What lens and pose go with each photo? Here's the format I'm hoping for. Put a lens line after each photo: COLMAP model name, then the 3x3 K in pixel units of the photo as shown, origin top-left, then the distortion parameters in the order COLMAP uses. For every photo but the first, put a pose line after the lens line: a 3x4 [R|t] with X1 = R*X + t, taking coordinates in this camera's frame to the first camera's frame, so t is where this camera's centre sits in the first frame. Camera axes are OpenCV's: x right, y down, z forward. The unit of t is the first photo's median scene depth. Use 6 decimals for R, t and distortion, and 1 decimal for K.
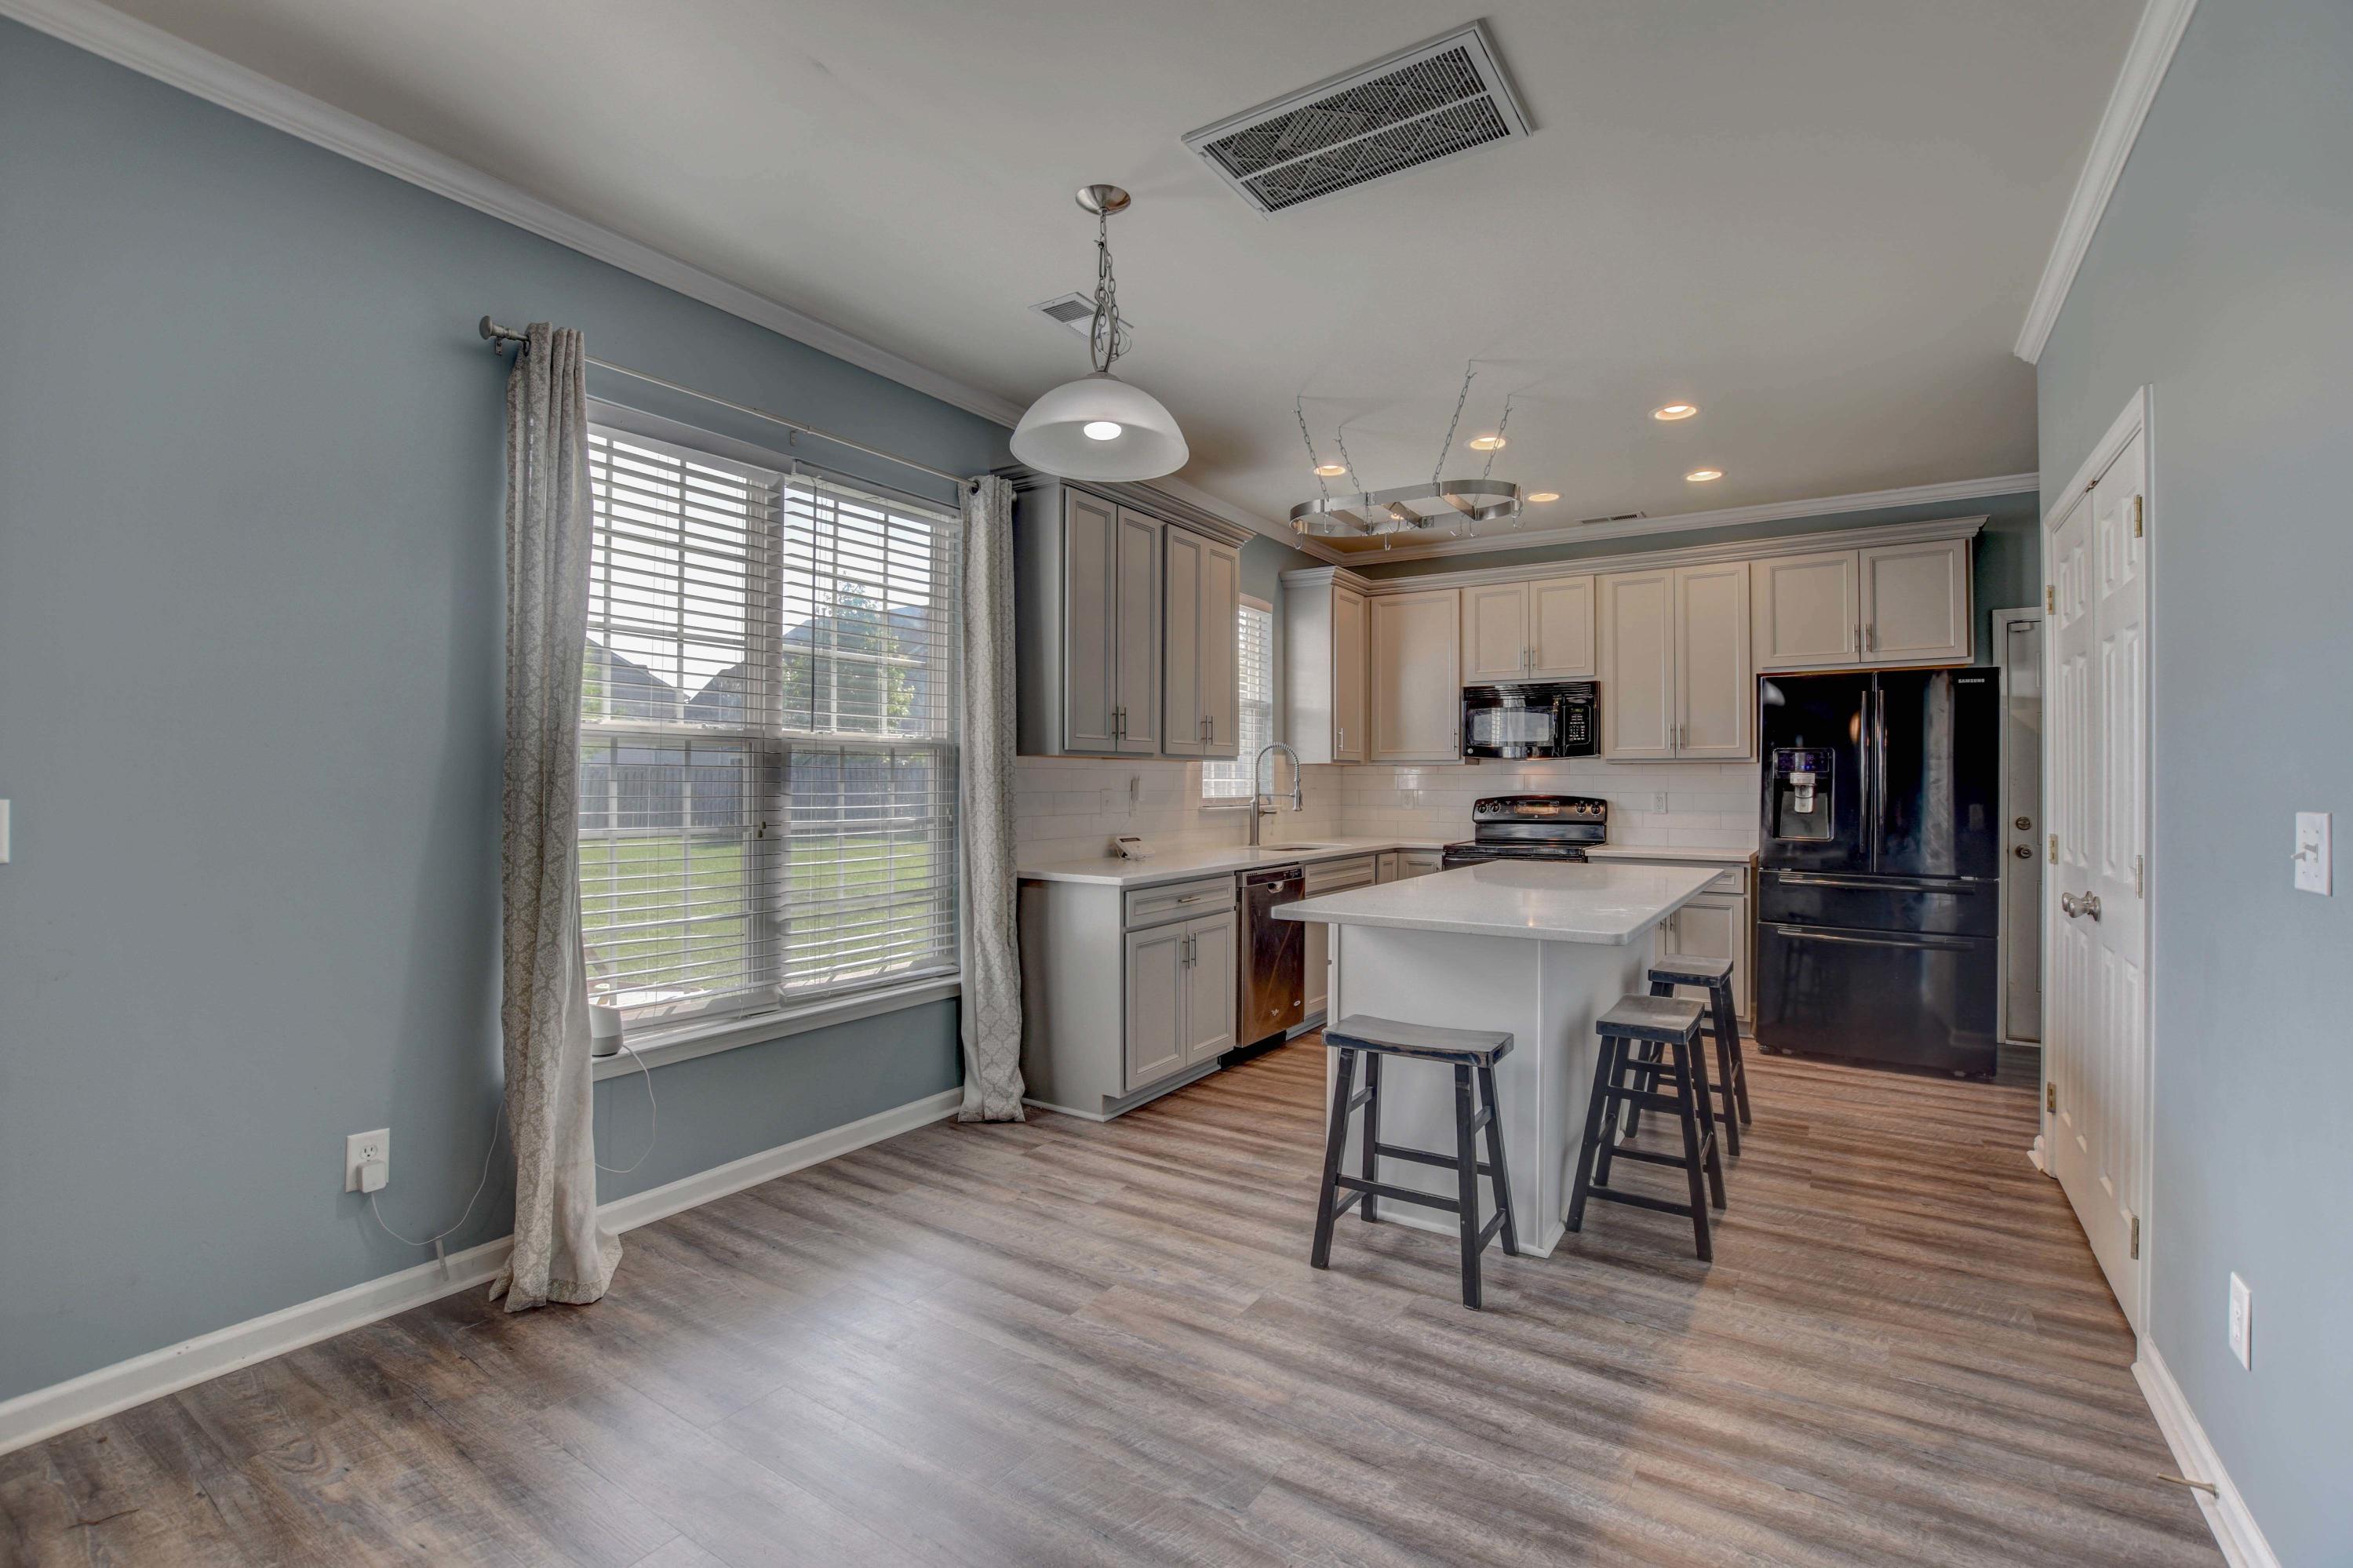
lens RADIAL K [[1037.6, 0, 1179.9], [0, 1037.6, 776.8], [0, 0, 1]] dist [-0.028178, 0.001105]
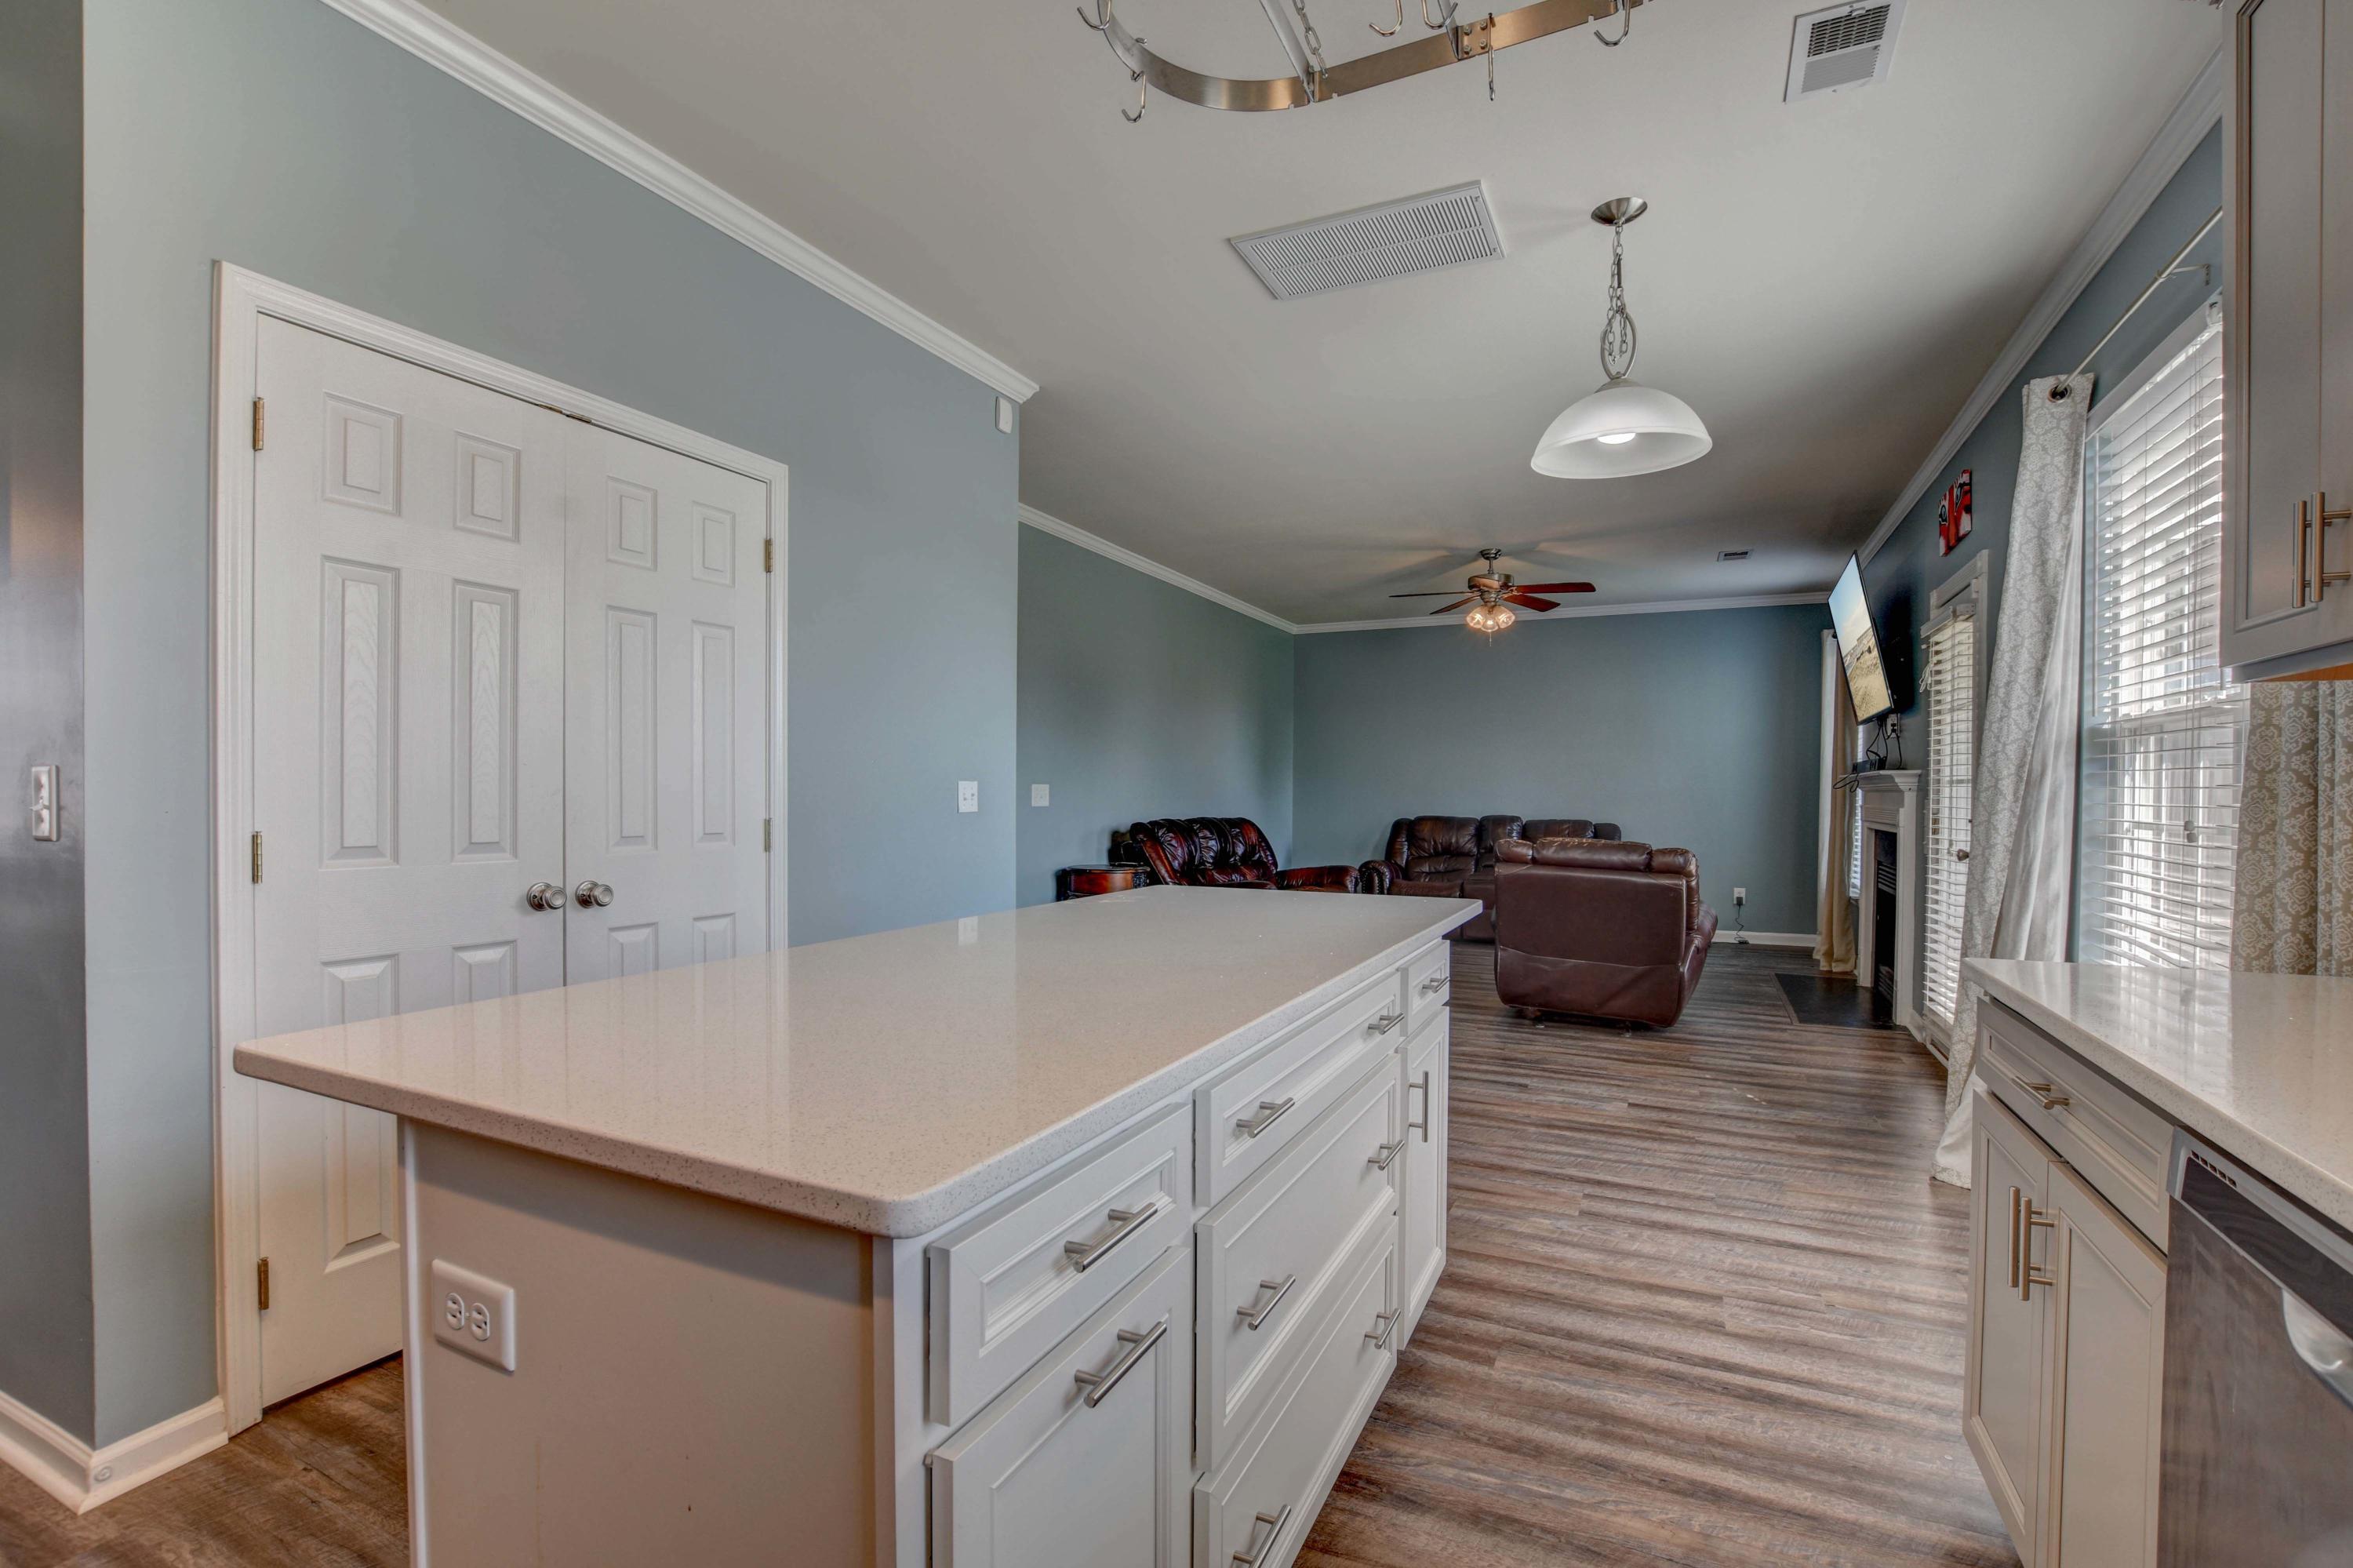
lens RADIAL K [[1057.8, 0, 1184.3], [0, 1057.8, 809.0], [0, 0, 1]] dist [-0.026484, 0.000194]
pose [[-0.991003, -0.008622, -0.133561, 0.339341], [-0.009893, 0.999912, 0.008858, 0.027974], [0.133473, 0.010100, -0.991001, 1.350638]]
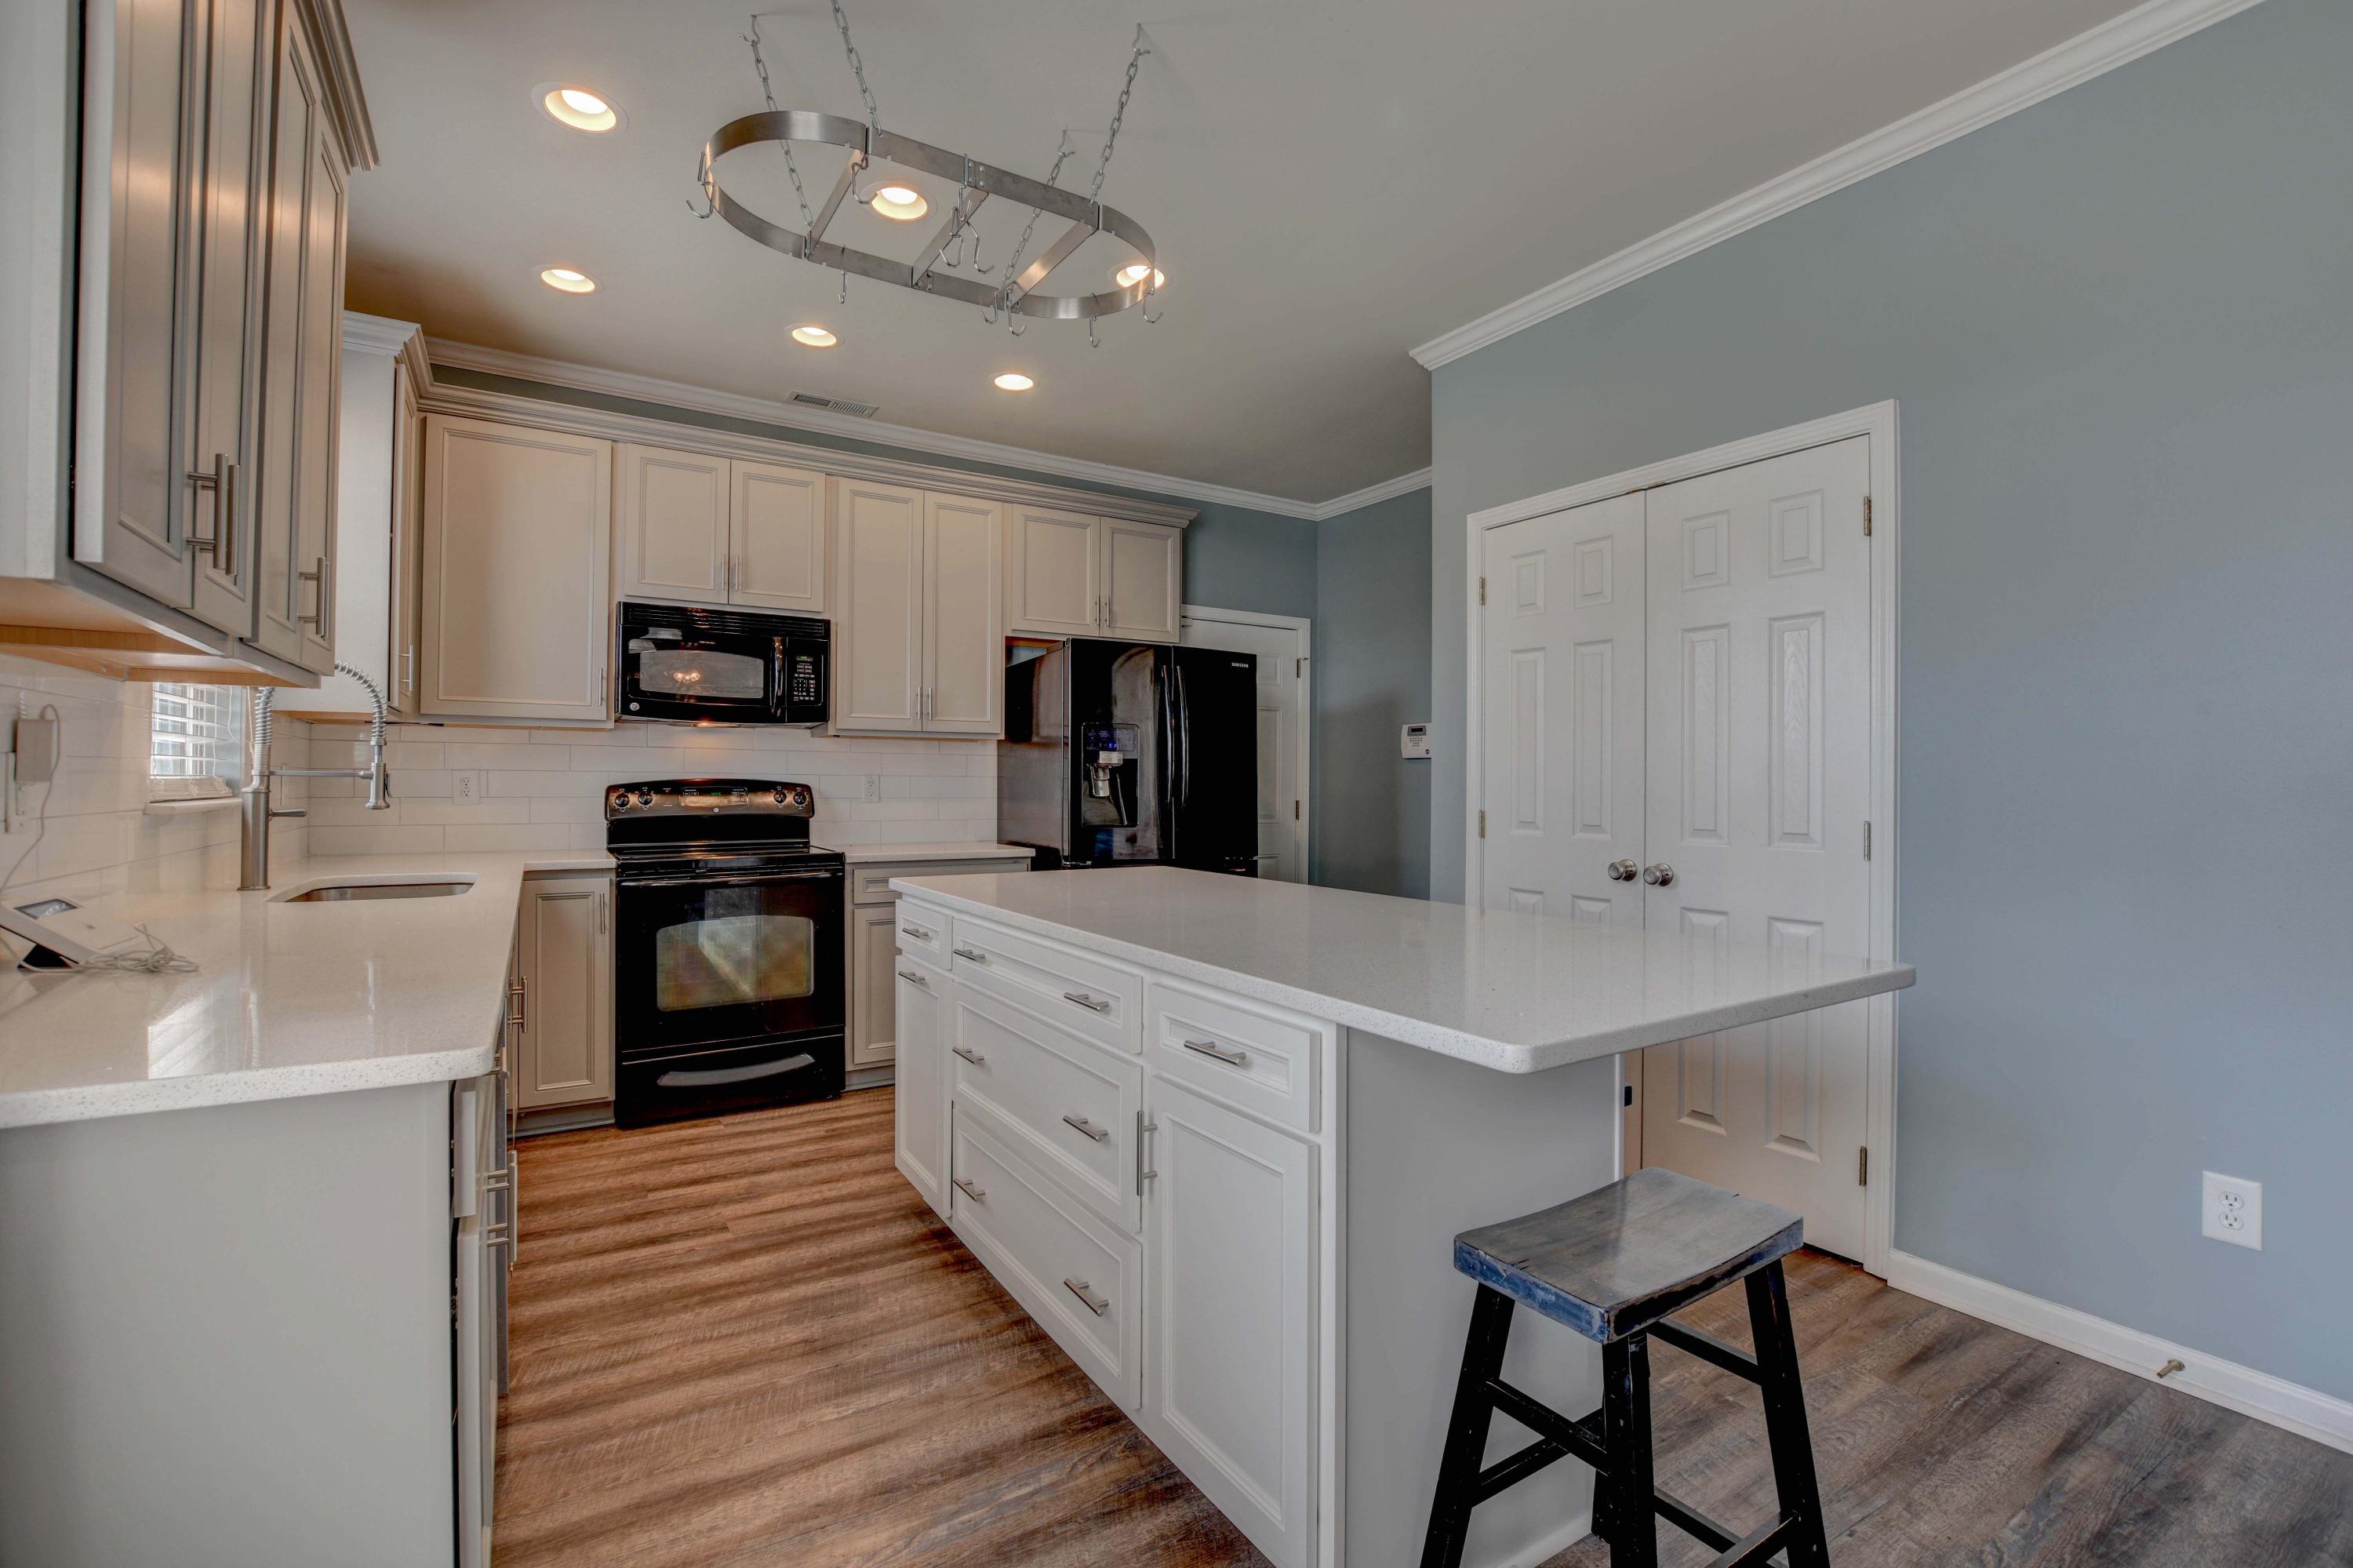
lens RADIAL K [[1037.8, 0, 1179.9], [0, 1037.8, 776.8], [0, 0, 1]] dist [-0.028178, 0.001105]
pose [[0.417292, 0.004787, 0.908760, -0.216597], [-0.010361, 0.999946, -0.000510, 0.021170], [-0.908713, -0.009203, 0.417319, 0.681829]]
